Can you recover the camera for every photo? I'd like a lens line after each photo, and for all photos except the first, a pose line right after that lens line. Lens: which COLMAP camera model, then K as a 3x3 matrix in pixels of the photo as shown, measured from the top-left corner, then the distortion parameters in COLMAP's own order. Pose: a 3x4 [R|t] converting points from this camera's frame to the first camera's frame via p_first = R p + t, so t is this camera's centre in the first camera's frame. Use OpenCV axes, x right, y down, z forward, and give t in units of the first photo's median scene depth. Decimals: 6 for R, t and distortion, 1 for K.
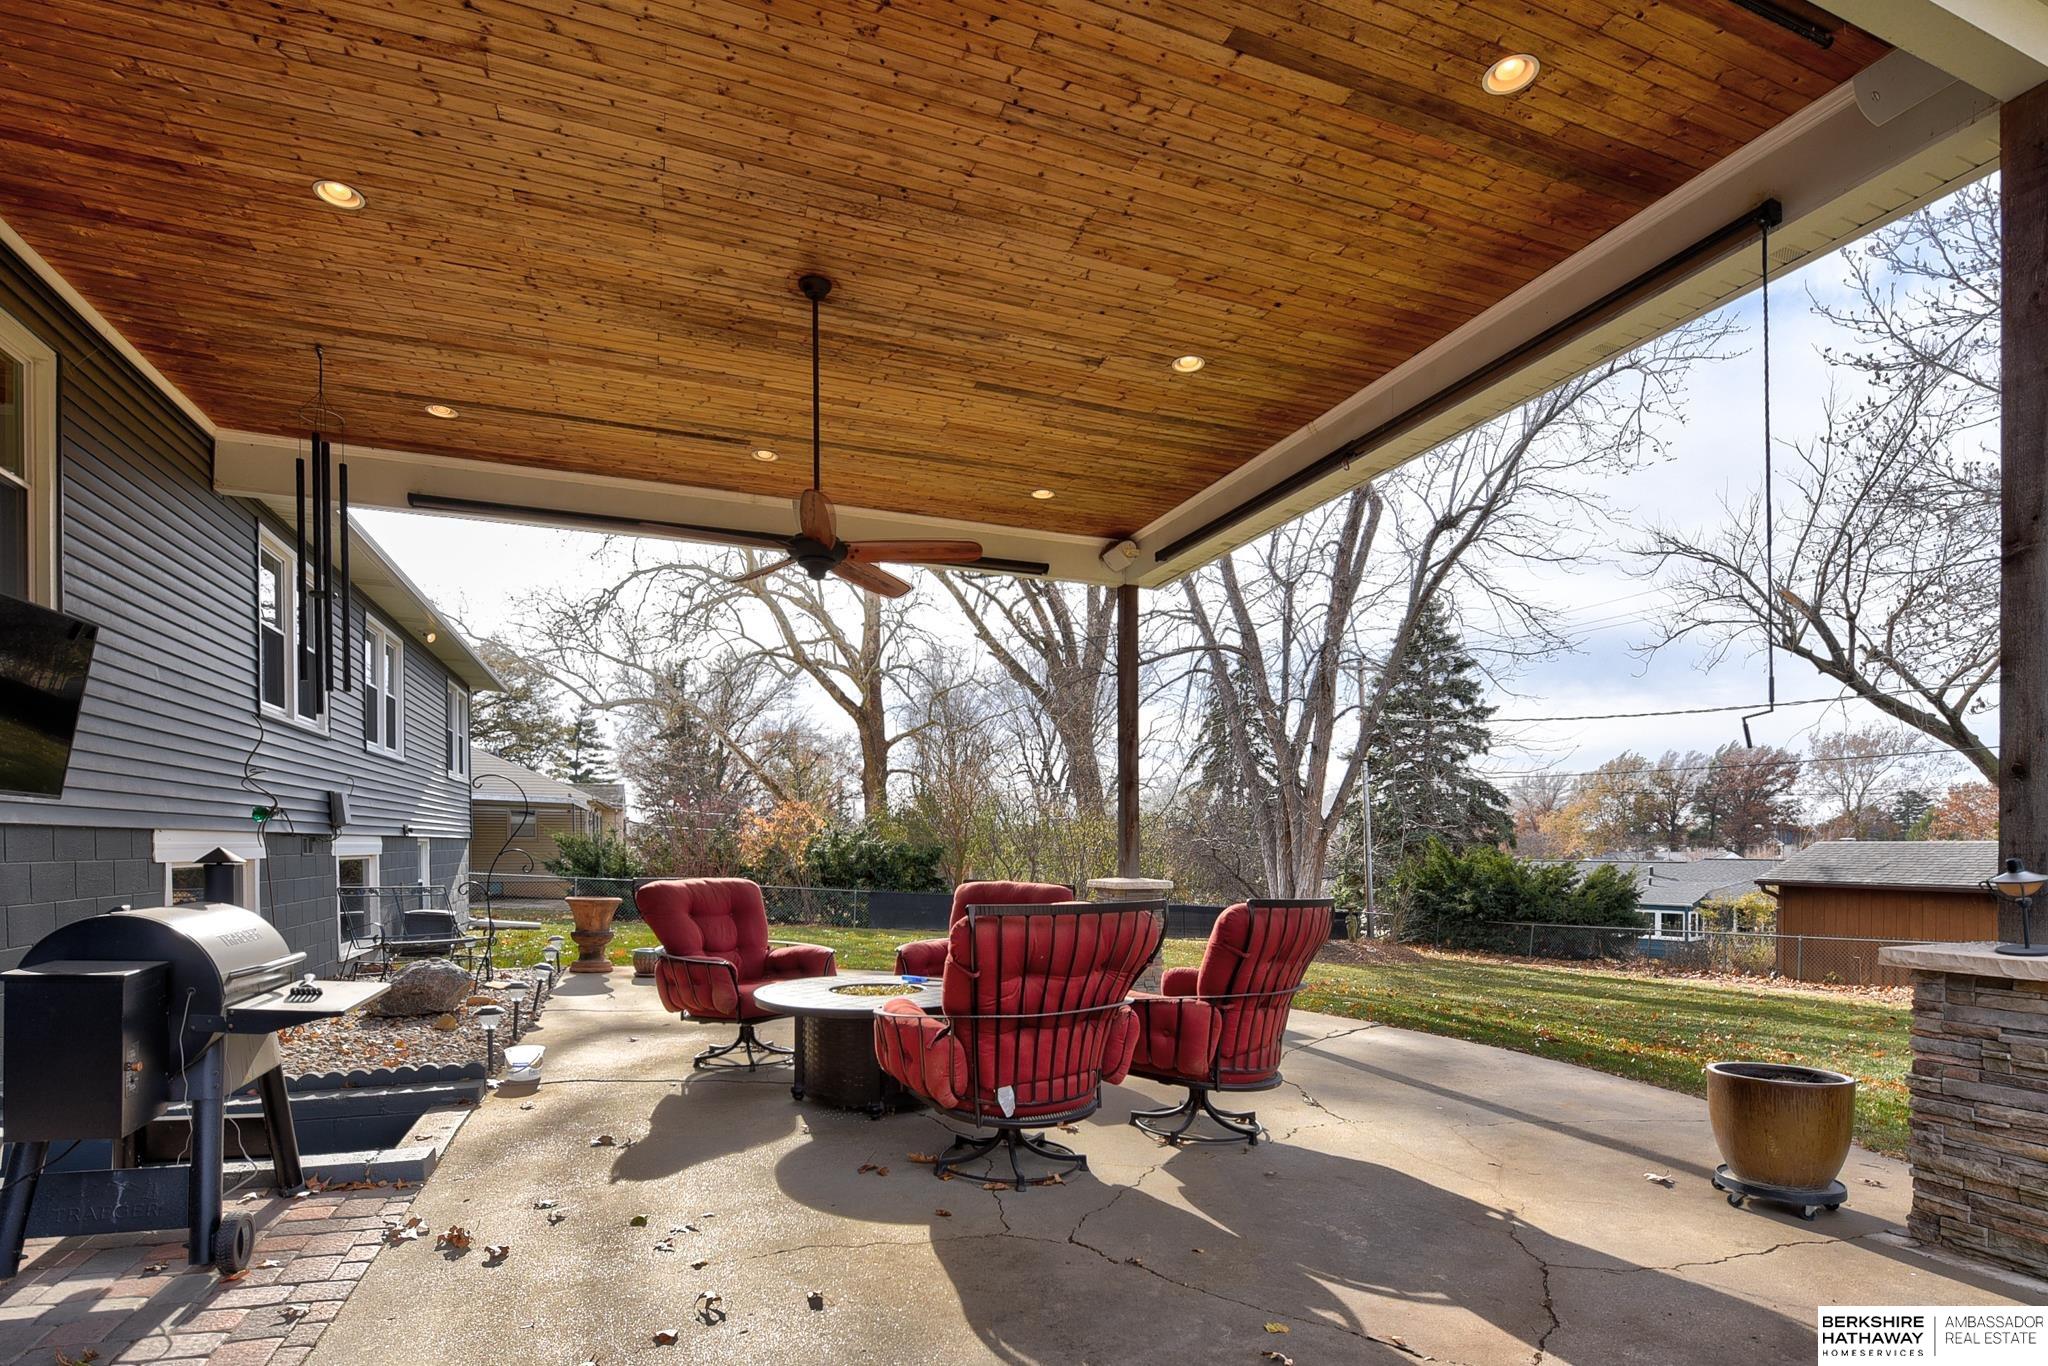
lens RADIAL K [[948.5, 0, 975.3], [0, 948.5, 858.1], [0, 0, 1]] dist [-0.000003, -0.002646]
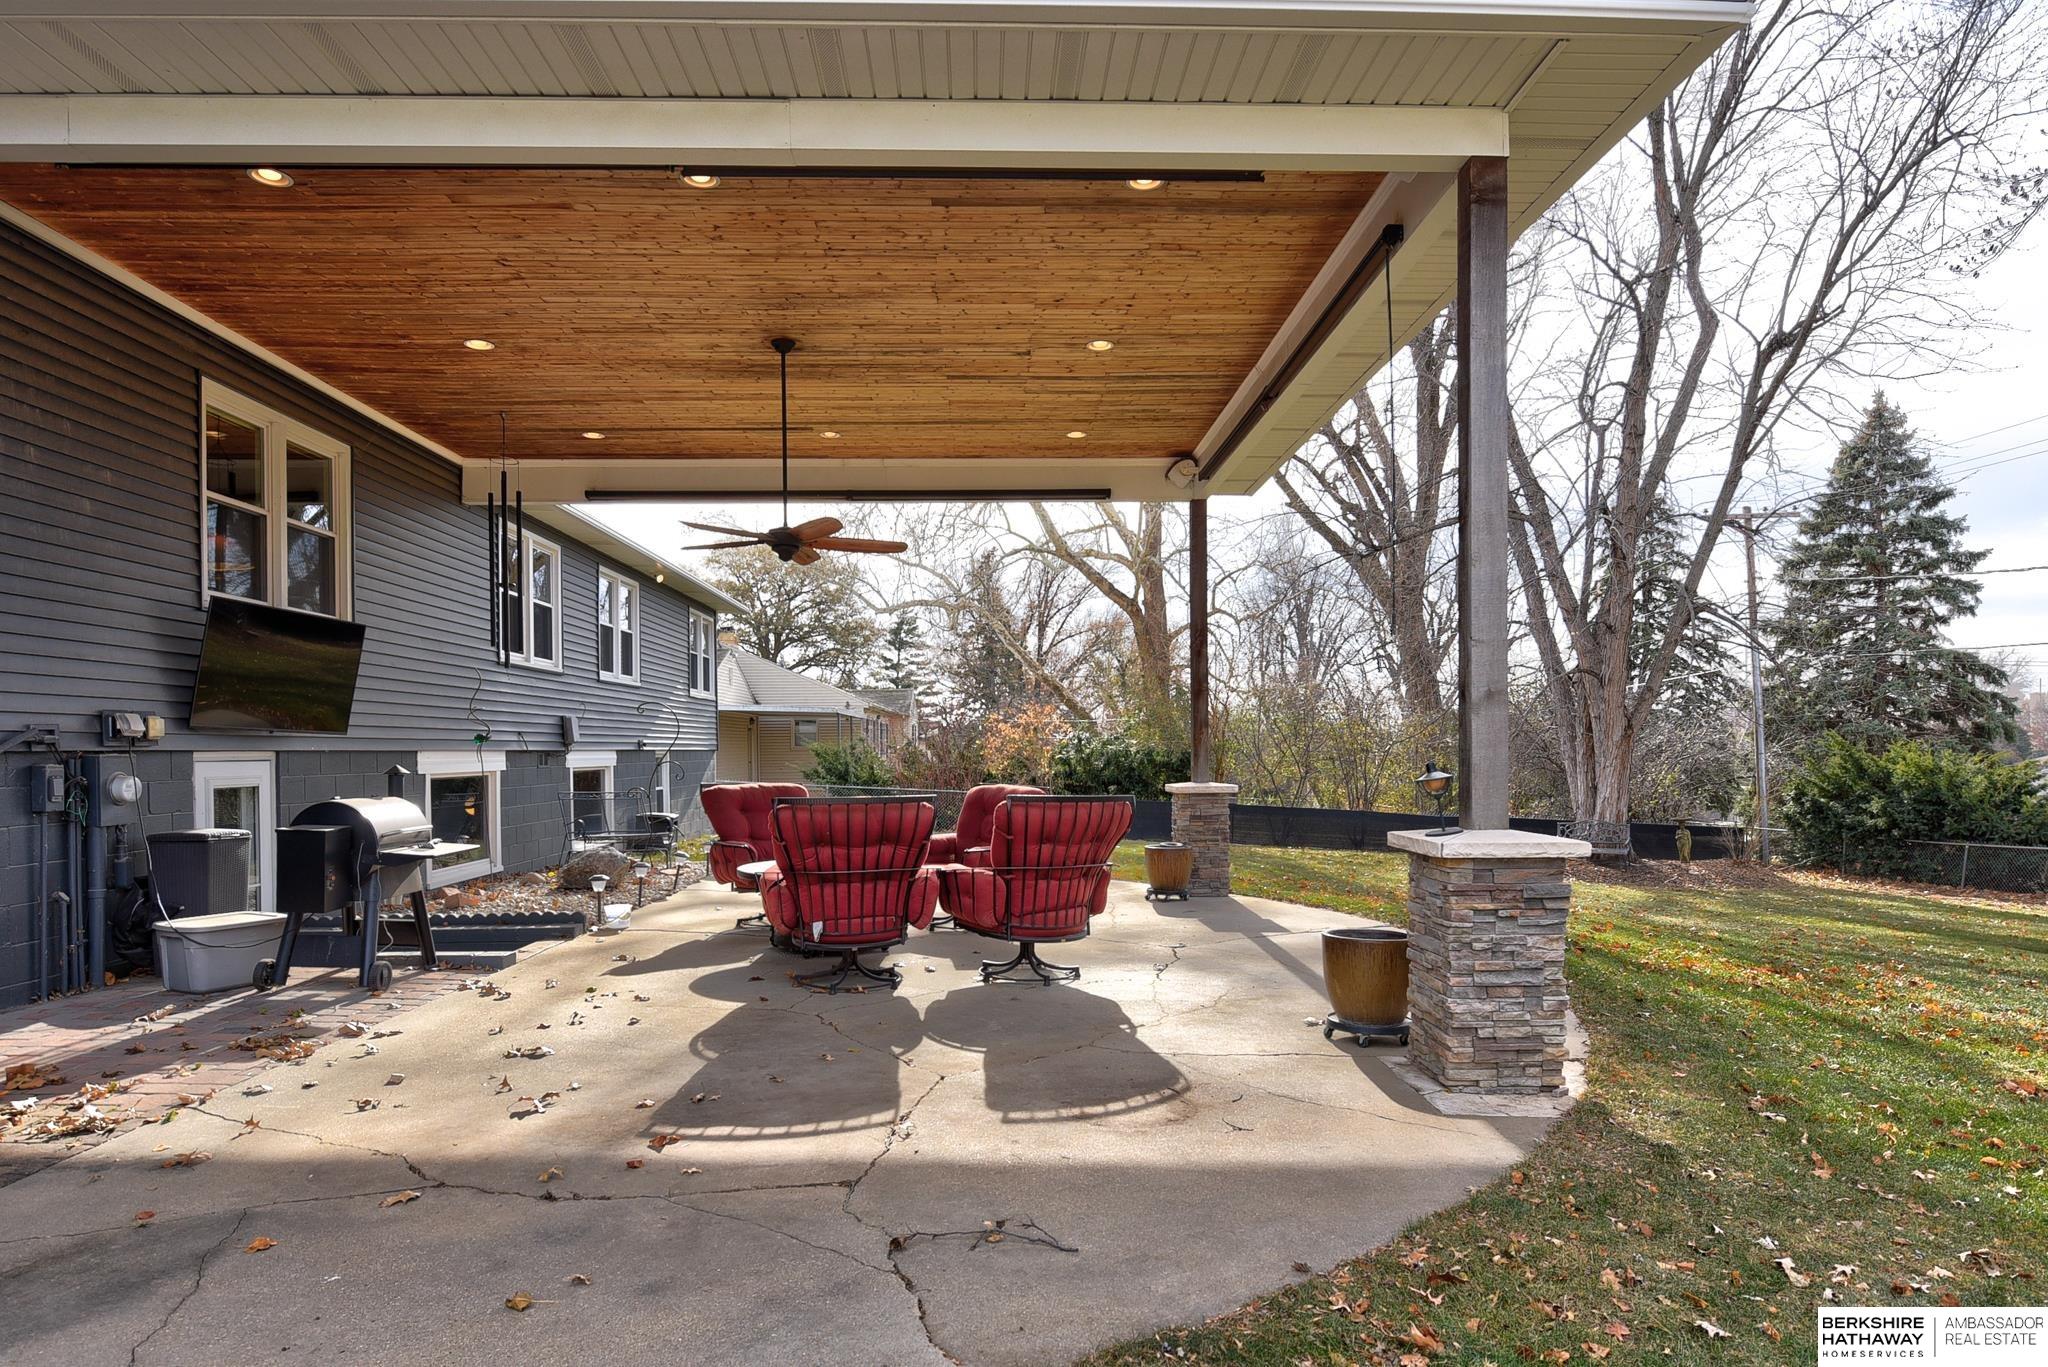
lens RADIAL K [[1151.7, 0, 1025.2], [0, 1151.7, 747.0], [0, 0, 1]] dist [0.009406, -0.003011]
pose [[0.948462, -0.013713, -0.316593, 0.186545], [0.009197, 0.999834, -0.015755, 0.000066], [0.316757, 0.012031, 0.948431, -0.123288]]
